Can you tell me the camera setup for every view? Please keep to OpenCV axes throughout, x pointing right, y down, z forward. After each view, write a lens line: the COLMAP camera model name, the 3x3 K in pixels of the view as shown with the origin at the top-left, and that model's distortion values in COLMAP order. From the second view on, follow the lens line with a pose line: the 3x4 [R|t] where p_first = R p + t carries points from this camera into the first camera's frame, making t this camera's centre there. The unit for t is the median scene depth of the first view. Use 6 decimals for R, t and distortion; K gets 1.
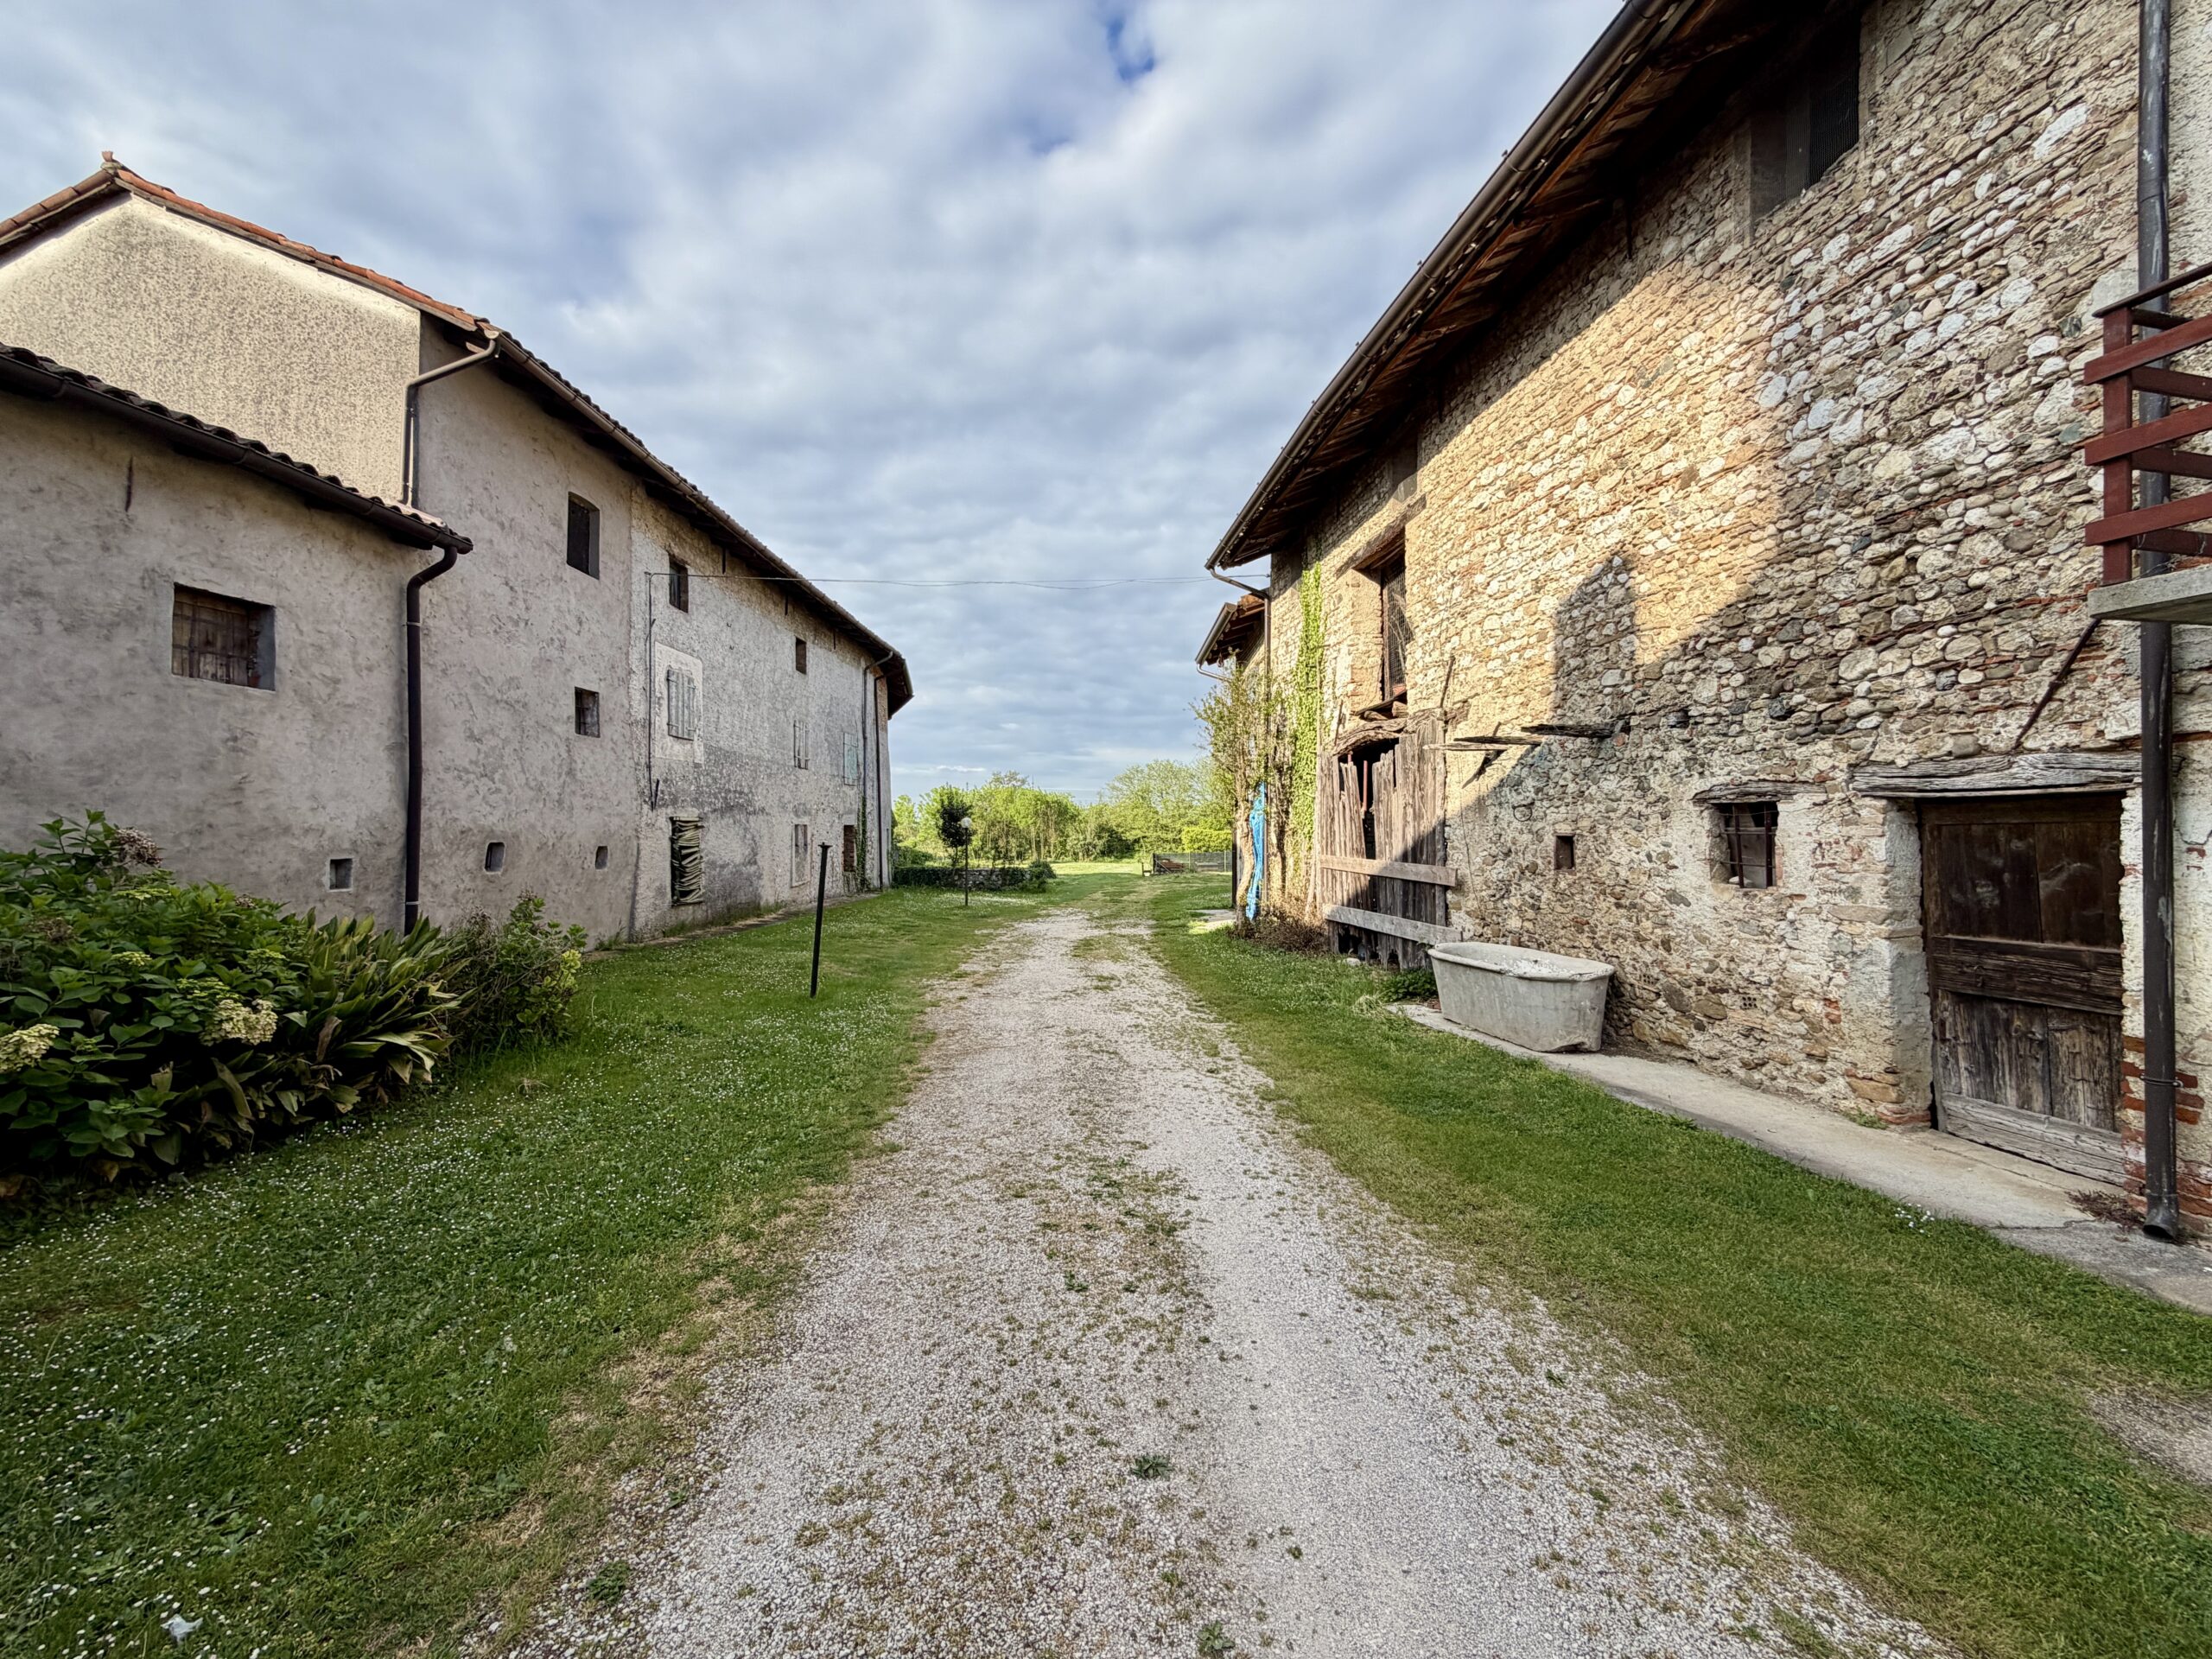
lens RADIAL K [[879.6, 0, 1096.7], [0, 879.6, 830.0], [0, 0, 1]] dist [-0.000689, -0.000238]
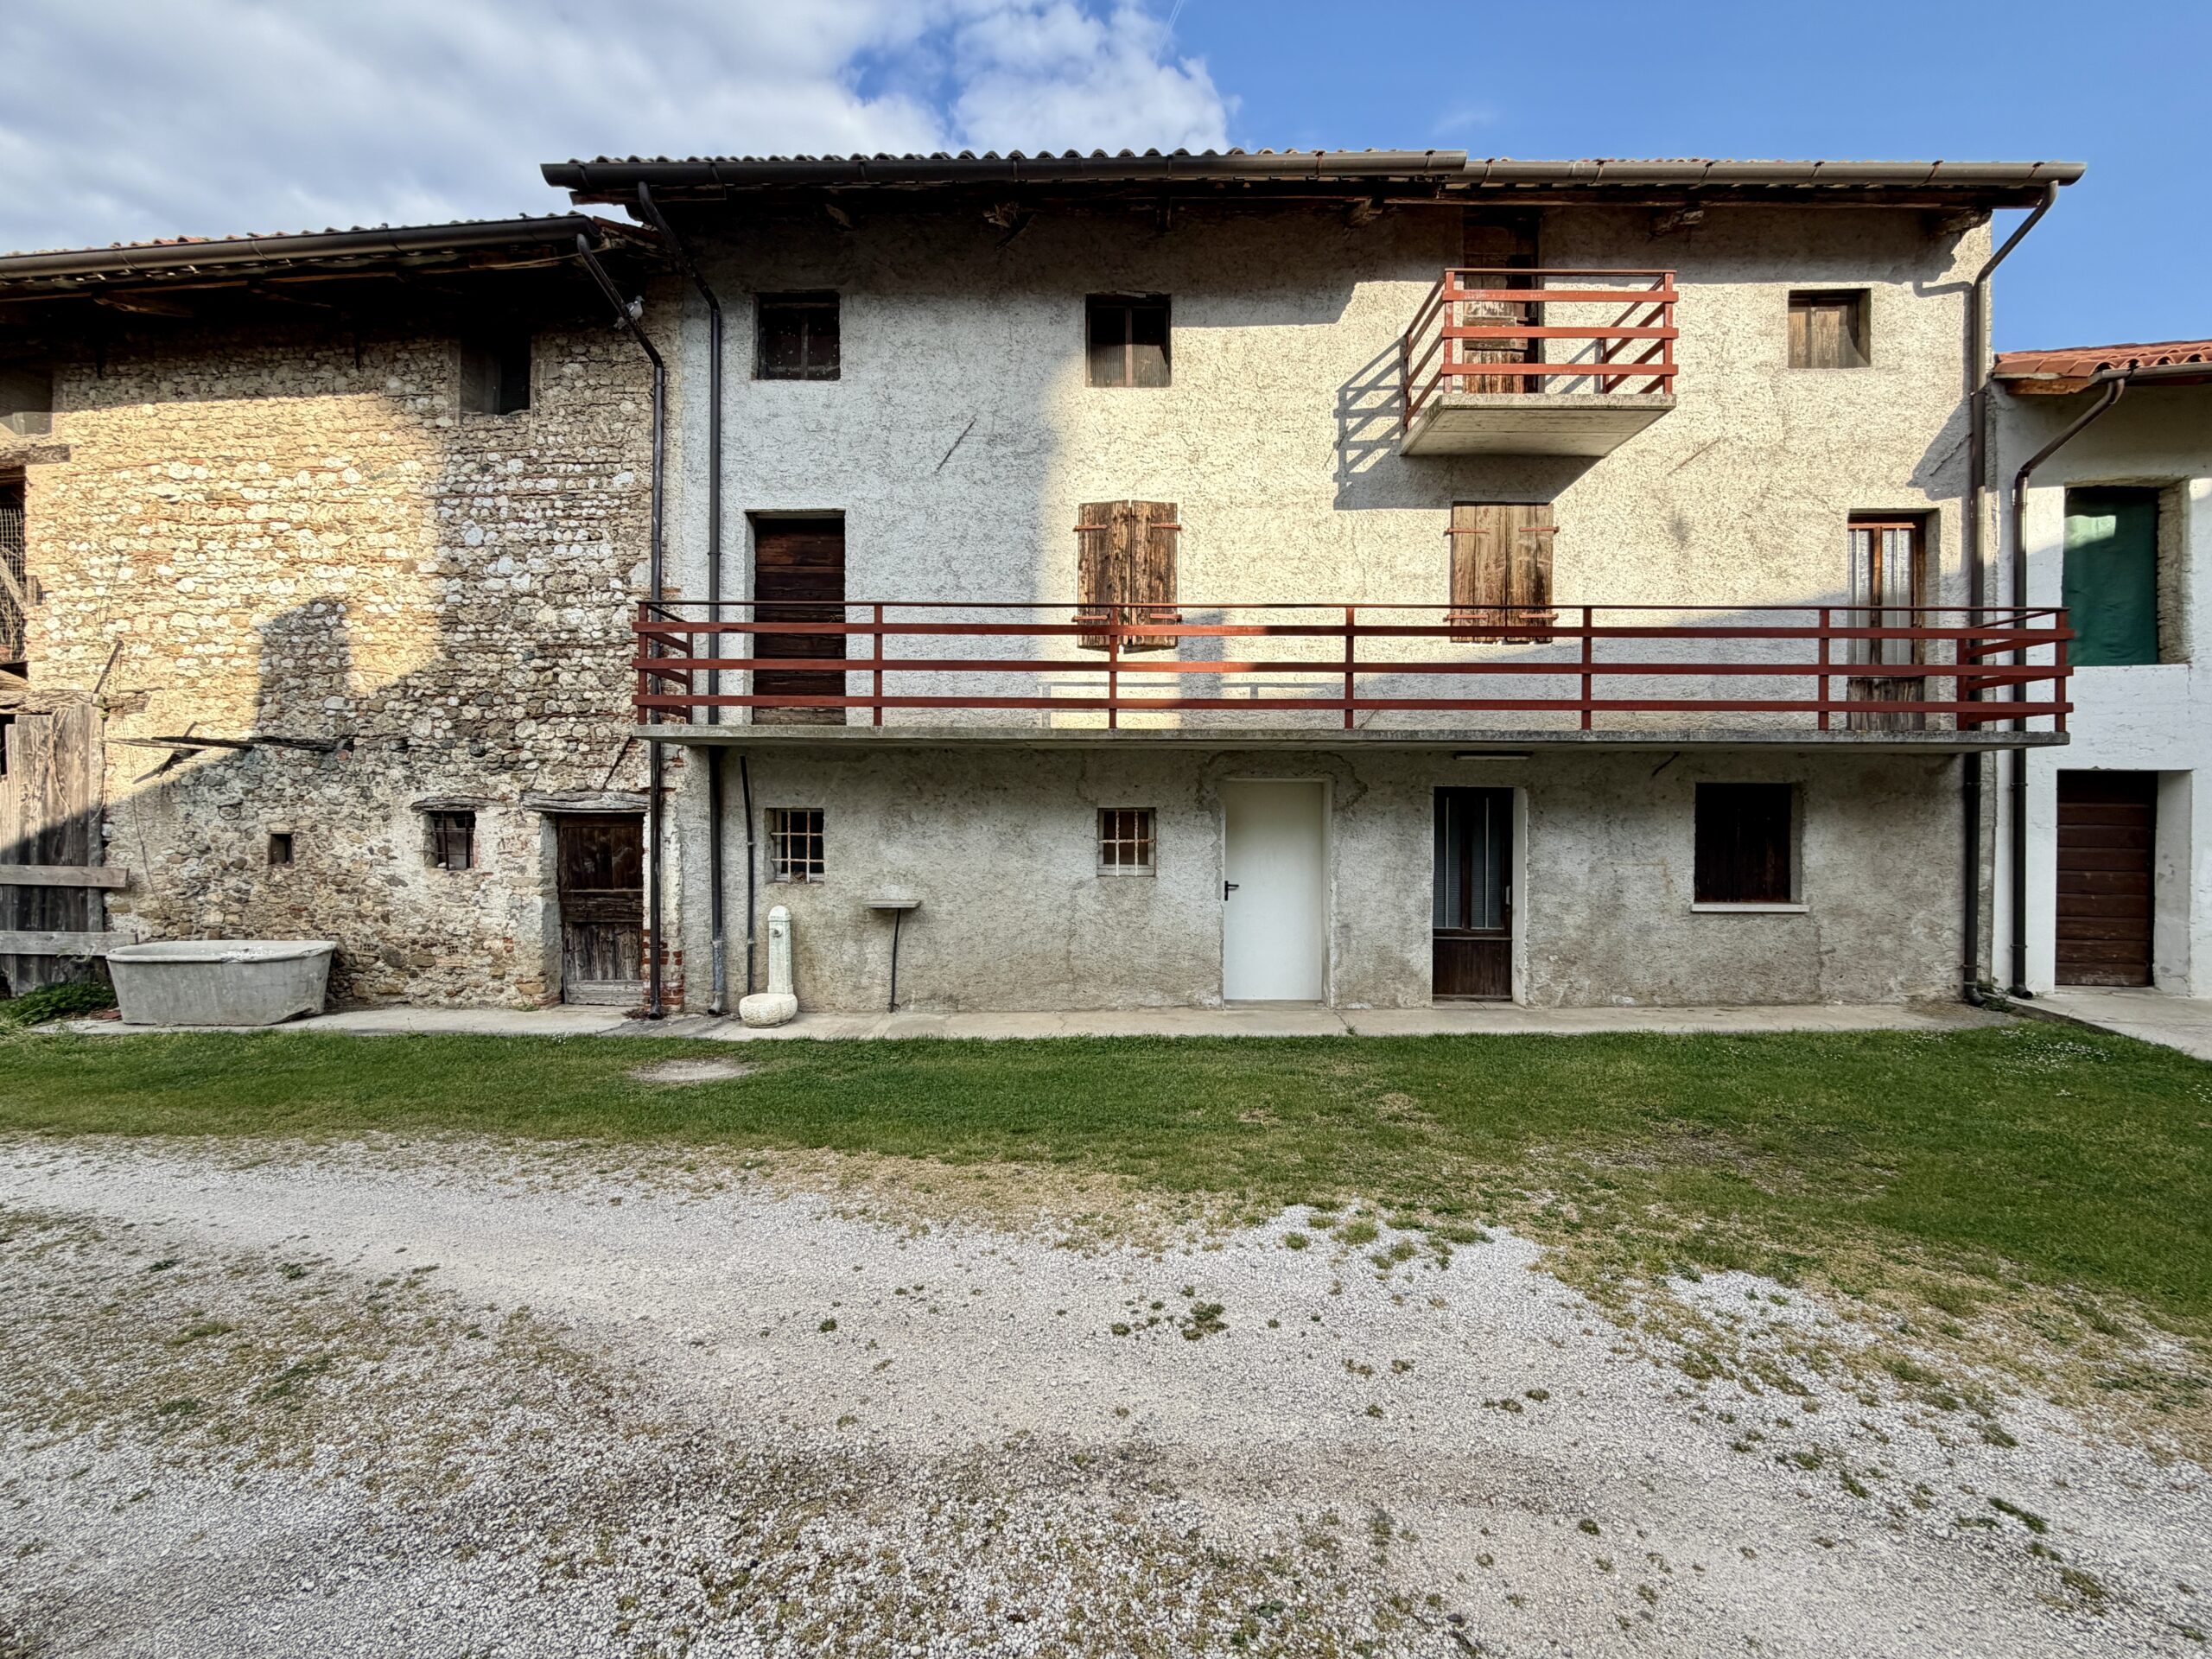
lens RADIAL K [[893.5, 0, 1106.0], [0, 893.5, 817.8], [0, 0, 1]] dist [0.000380, -0.000815]
pose [[0.233919, 0.005288, 0.972242, -0.424521], [-0.006260, 0.999973, -0.003933, -0.020579], [-0.972236, -0.005167, 0.233946, -0.374767]]
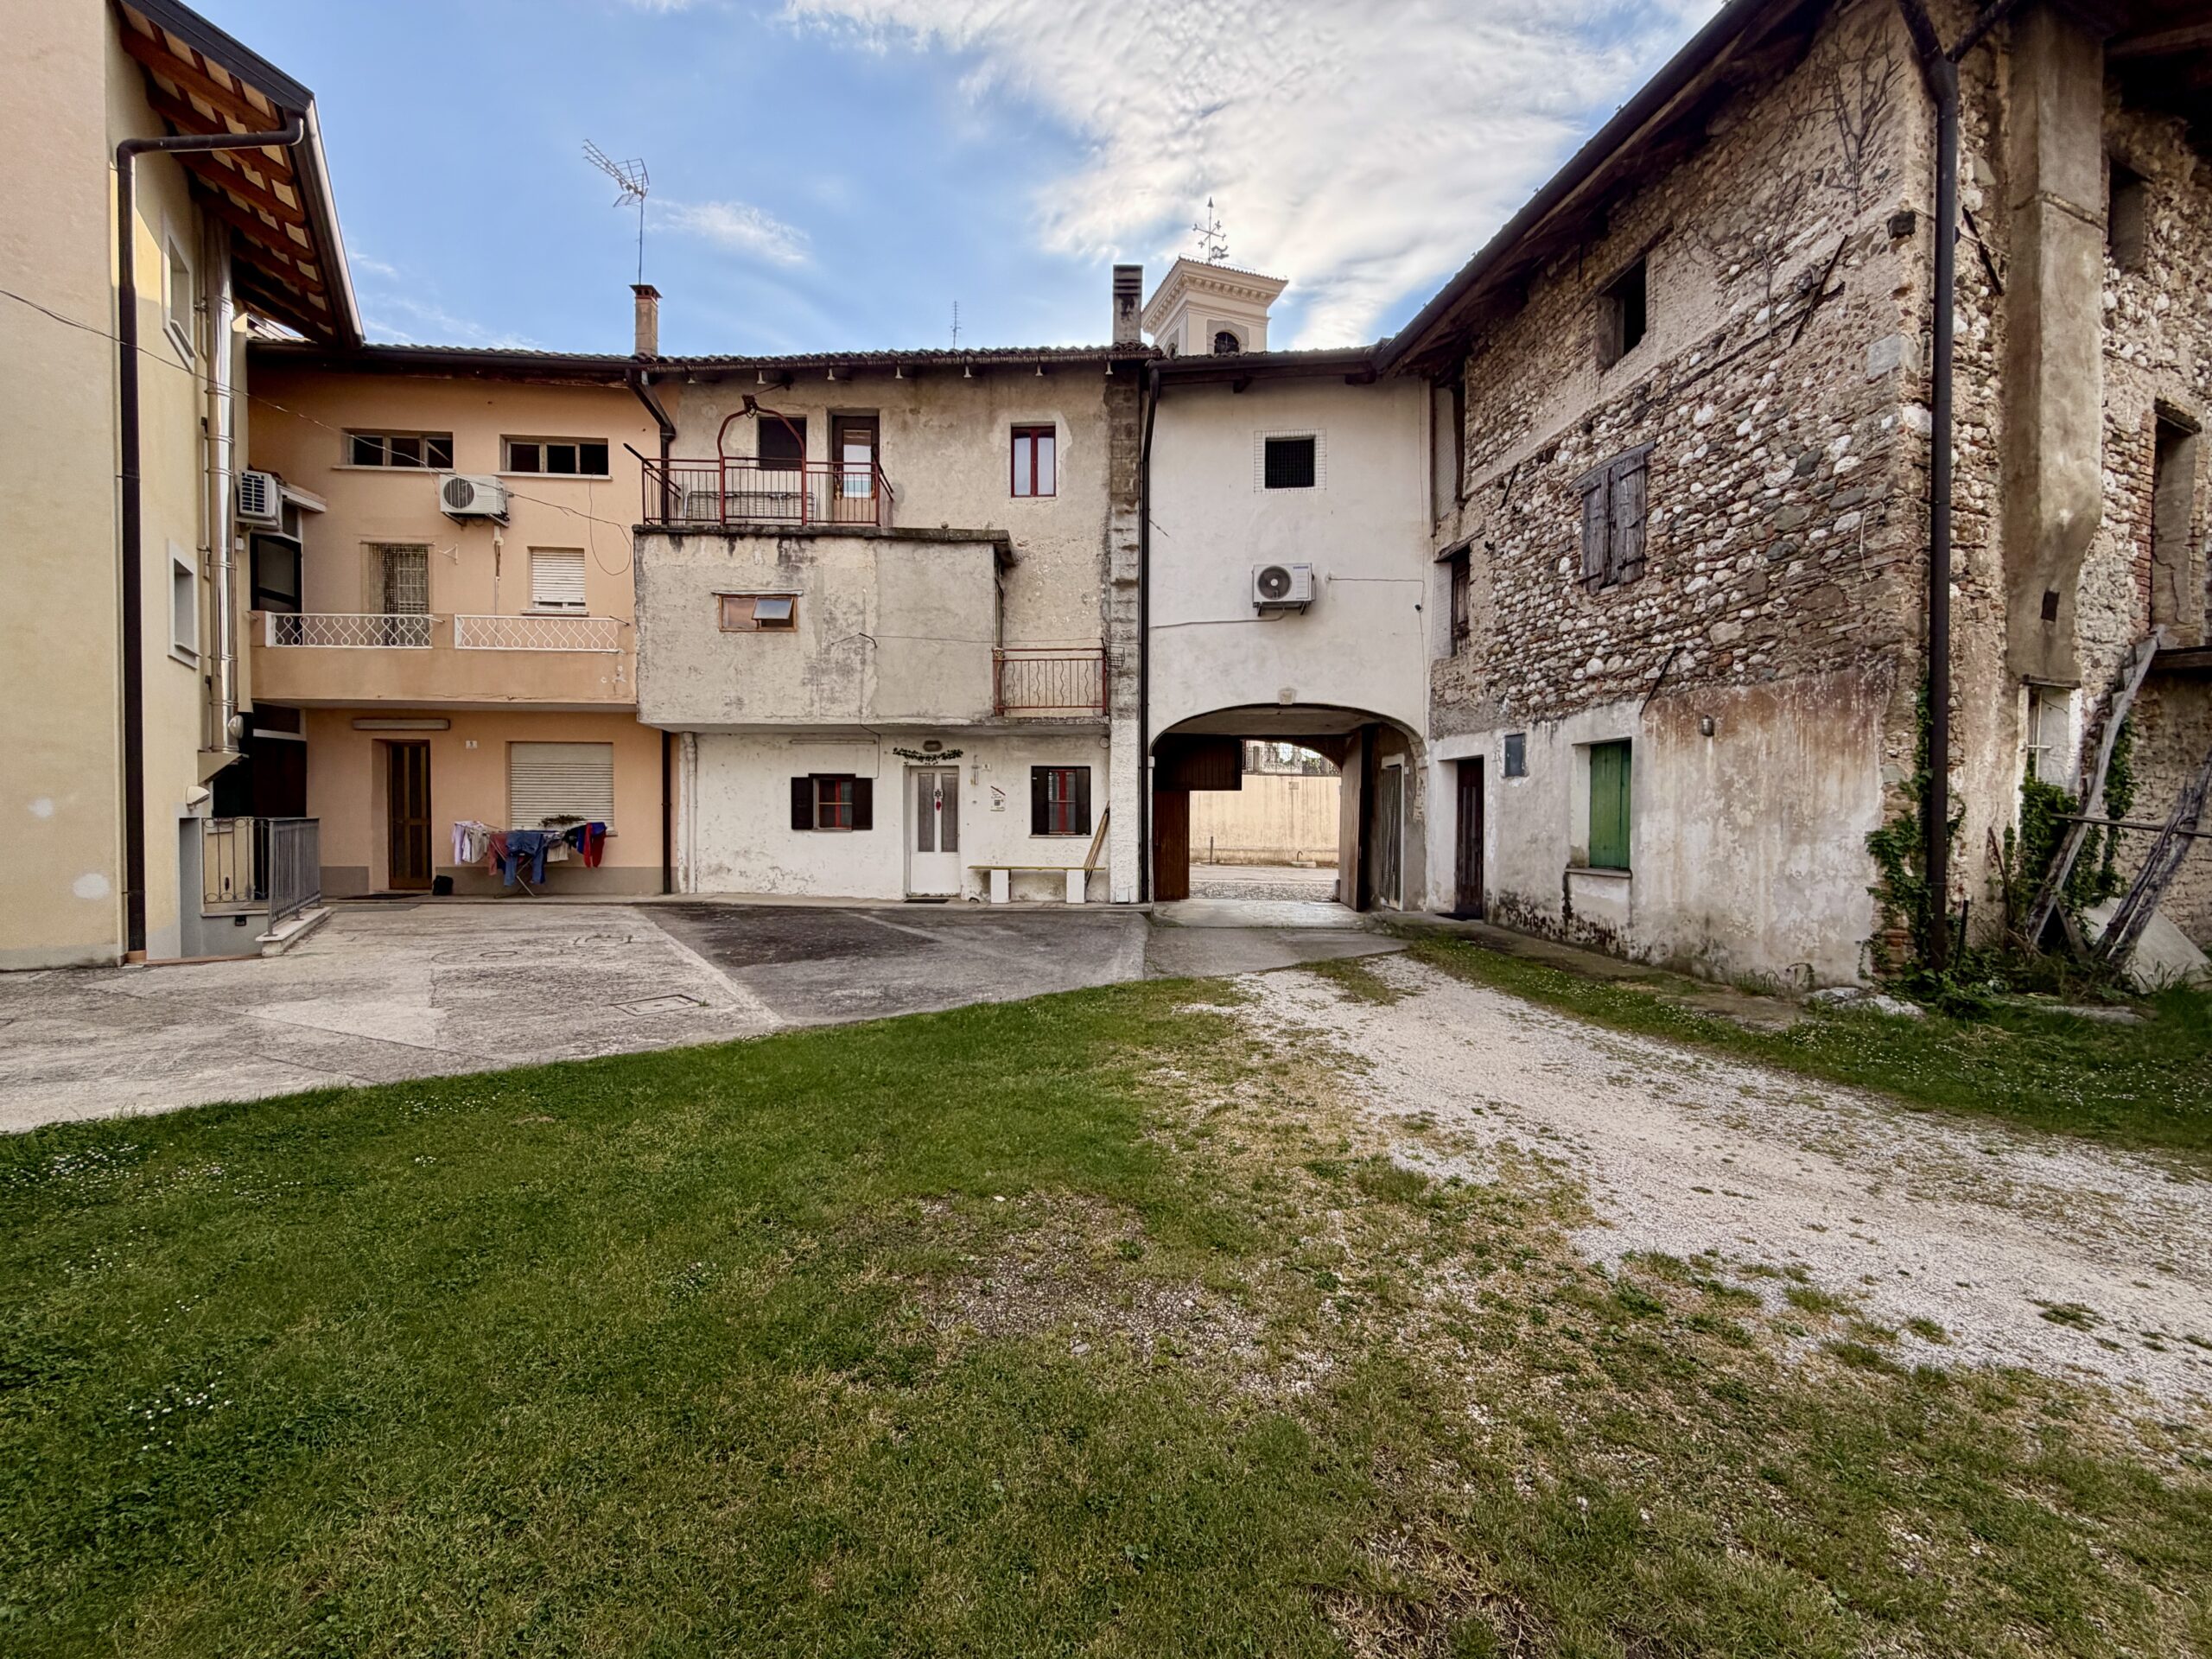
lens RADIAL K [[893.5, 0, 1106.0], [0, 893.5, 817.8], [0, 0, 1]] dist [0.000380, -0.000815]
pose [[-0.719221, 0.005132, -0.694762, 0.817284], [-0.000354, 0.999970, 0.007753, 0.003609], [0.694781, 0.005822, -0.719198, -0.324068]]
